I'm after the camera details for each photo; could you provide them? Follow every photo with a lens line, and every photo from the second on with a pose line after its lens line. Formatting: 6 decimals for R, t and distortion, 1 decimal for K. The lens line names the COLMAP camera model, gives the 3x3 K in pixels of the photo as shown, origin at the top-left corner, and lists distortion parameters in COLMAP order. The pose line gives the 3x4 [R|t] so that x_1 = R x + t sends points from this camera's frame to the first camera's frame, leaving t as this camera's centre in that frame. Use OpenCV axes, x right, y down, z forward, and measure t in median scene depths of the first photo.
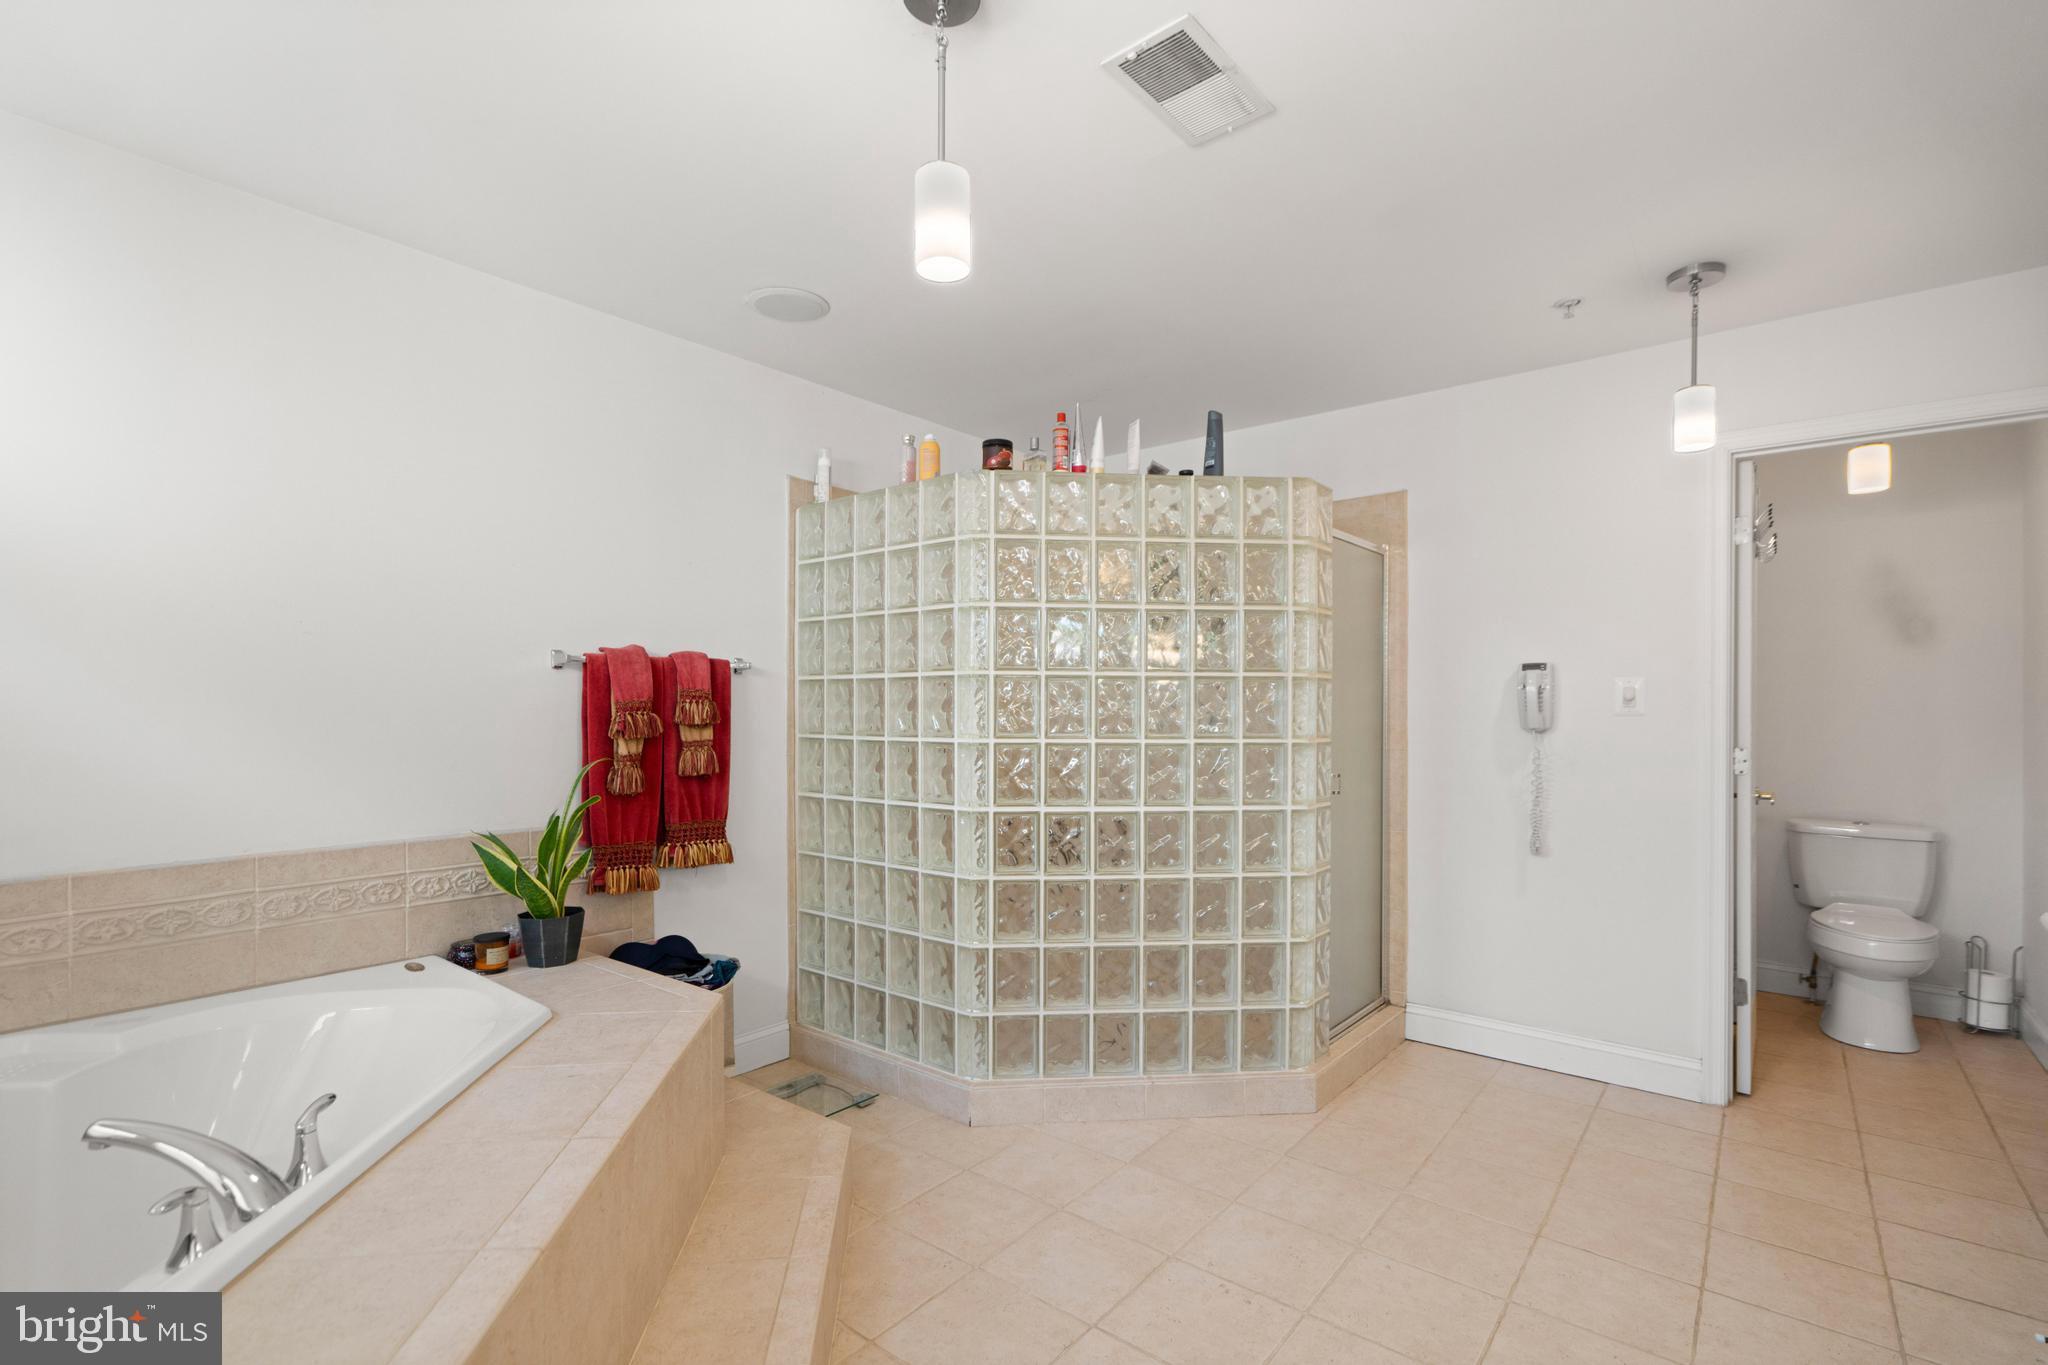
lens RADIAL K [[926.3, 0, 1023.9], [0, 926.3, 697.0], [0, 0, 1]] dist [0.000316, 0.000257]
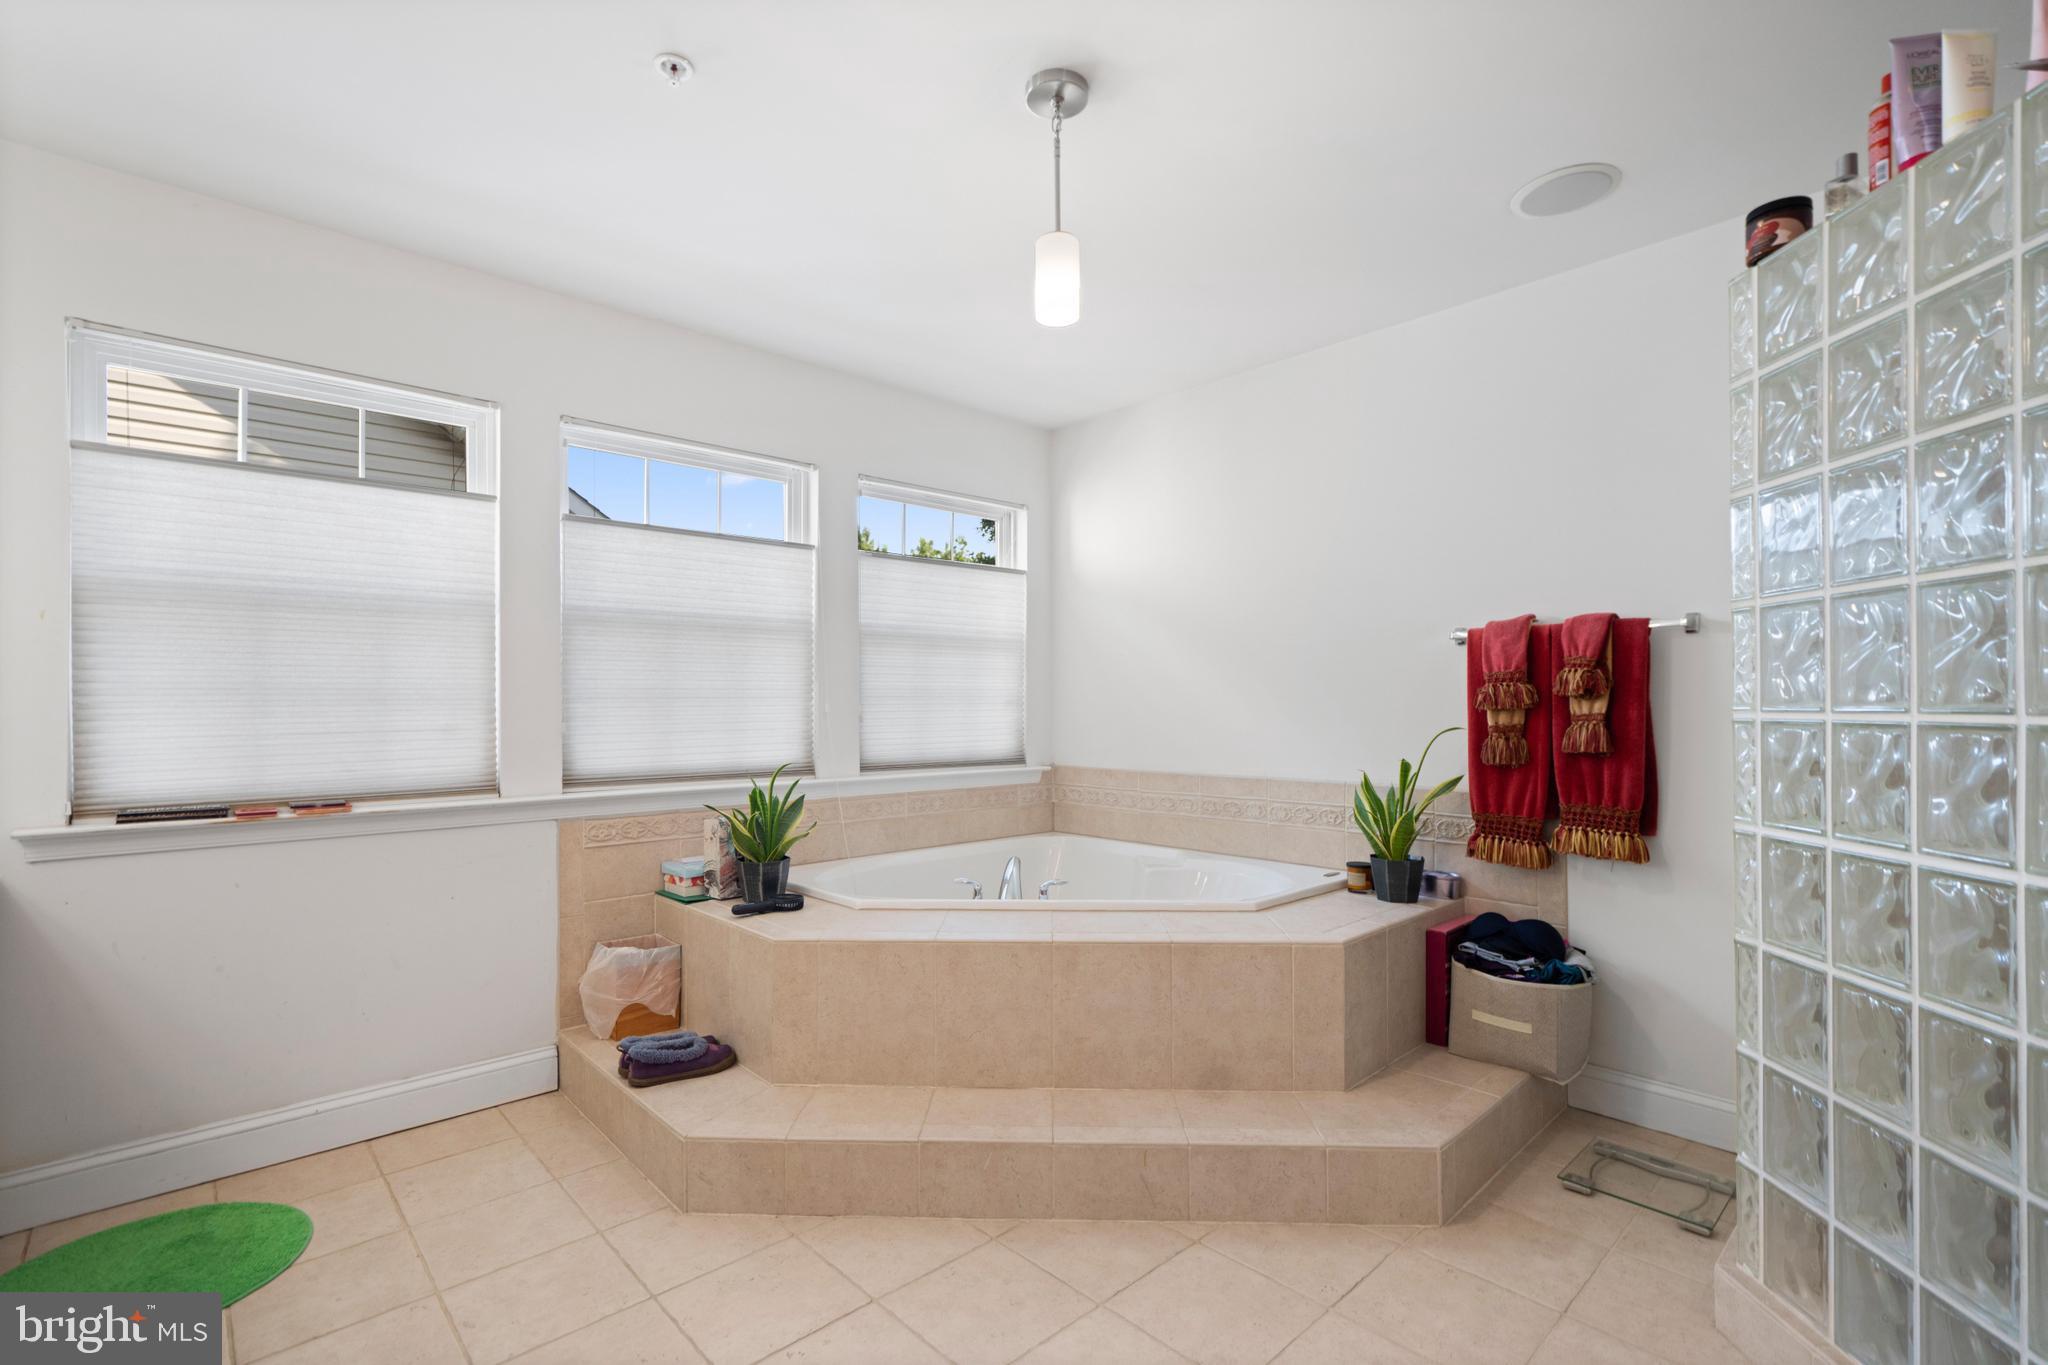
lens RADIAL K [[926.3, 0, 1023.9], [0, 926.3, 697.0], [0, 0, 1]] dist [0.000316, 0.000257]
pose [[-0.140840, -0.008074, -0.989999, 0.620678], [0.017955, 0.999781, -0.010708, 0.031523], [0.989870, -0.019284, -0.140664, 0.614250]]
